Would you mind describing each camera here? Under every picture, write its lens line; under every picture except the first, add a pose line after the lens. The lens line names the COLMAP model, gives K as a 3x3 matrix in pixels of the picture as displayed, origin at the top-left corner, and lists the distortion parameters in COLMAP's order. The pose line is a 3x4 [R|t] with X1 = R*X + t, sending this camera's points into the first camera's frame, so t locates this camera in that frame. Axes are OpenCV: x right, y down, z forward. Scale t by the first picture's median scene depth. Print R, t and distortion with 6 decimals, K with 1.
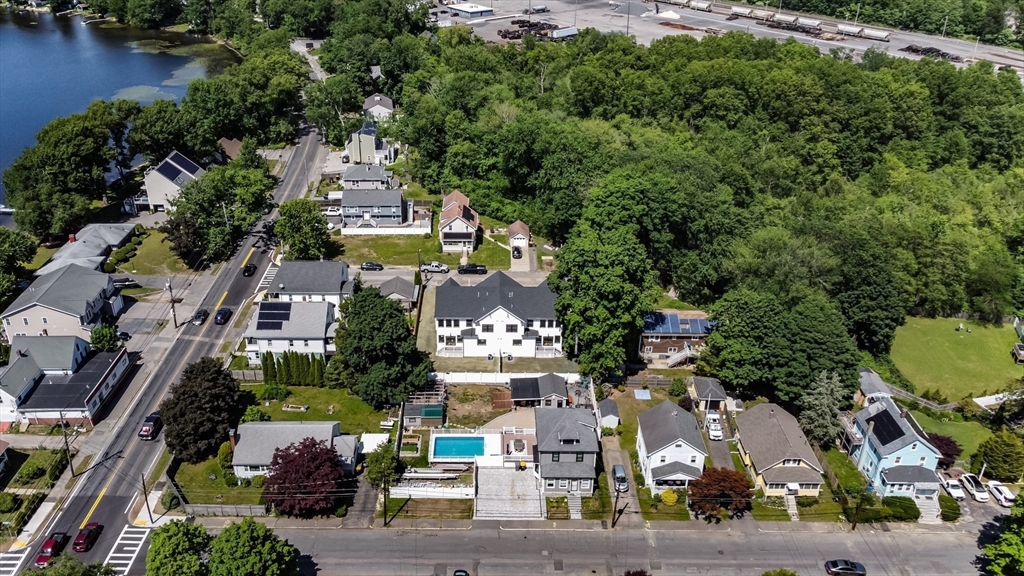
lens RADIAL K [[830.3, 0, 512.0], [0, 830.3, 288.0], [0, 0, 1]] dist [0.002788, -0.002277]
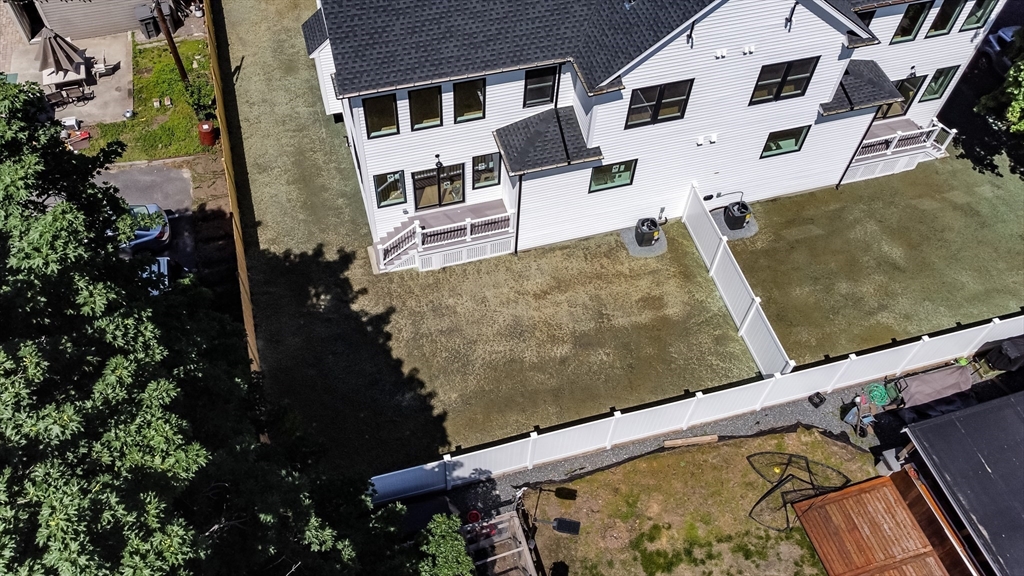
lens RADIAL K [[848.3, 0, 480.3], [0, 848.3, 291.9], [0, 0, 1]] dist [-0.005574, 0.001897]
pose [[0.970666, -0.202019, 0.130365, -0.095553], [0.121389, 0.879812, 0.459560, -0.002857], [-0.207537, -0.430255, 0.878527, 0.827527]]
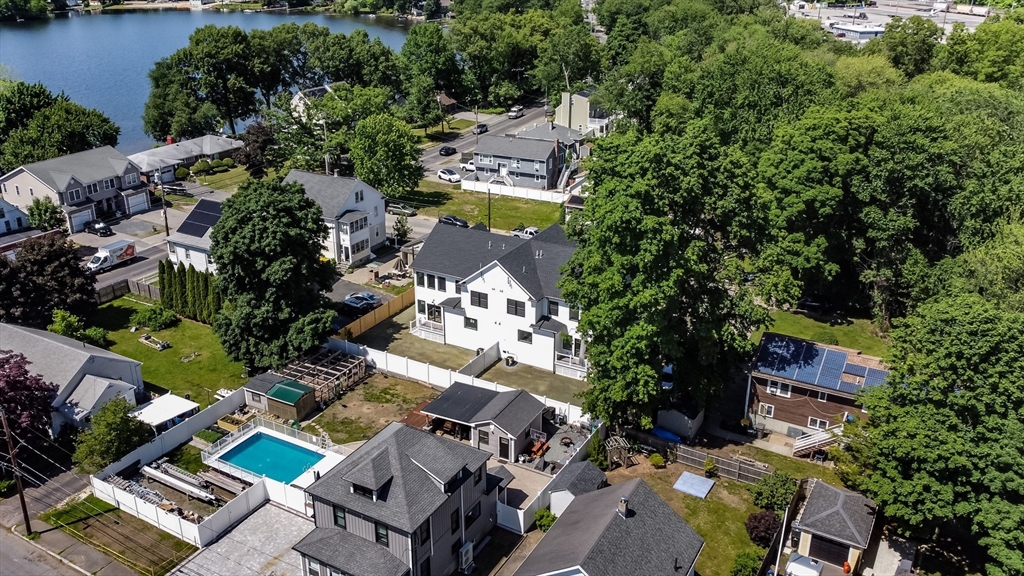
lens RADIAL K [[848.3, 0, 480.3], [0, 848.3, 291.9], [0, 0, 1]] dist [-0.005574, 0.001897]
pose [[0.848041, 0.179656, -0.498548, 0.261265], [-0.229392, 0.972522, -0.039745, 0.065892], [0.477709, 0.148068, 0.865950, 0.486014]]
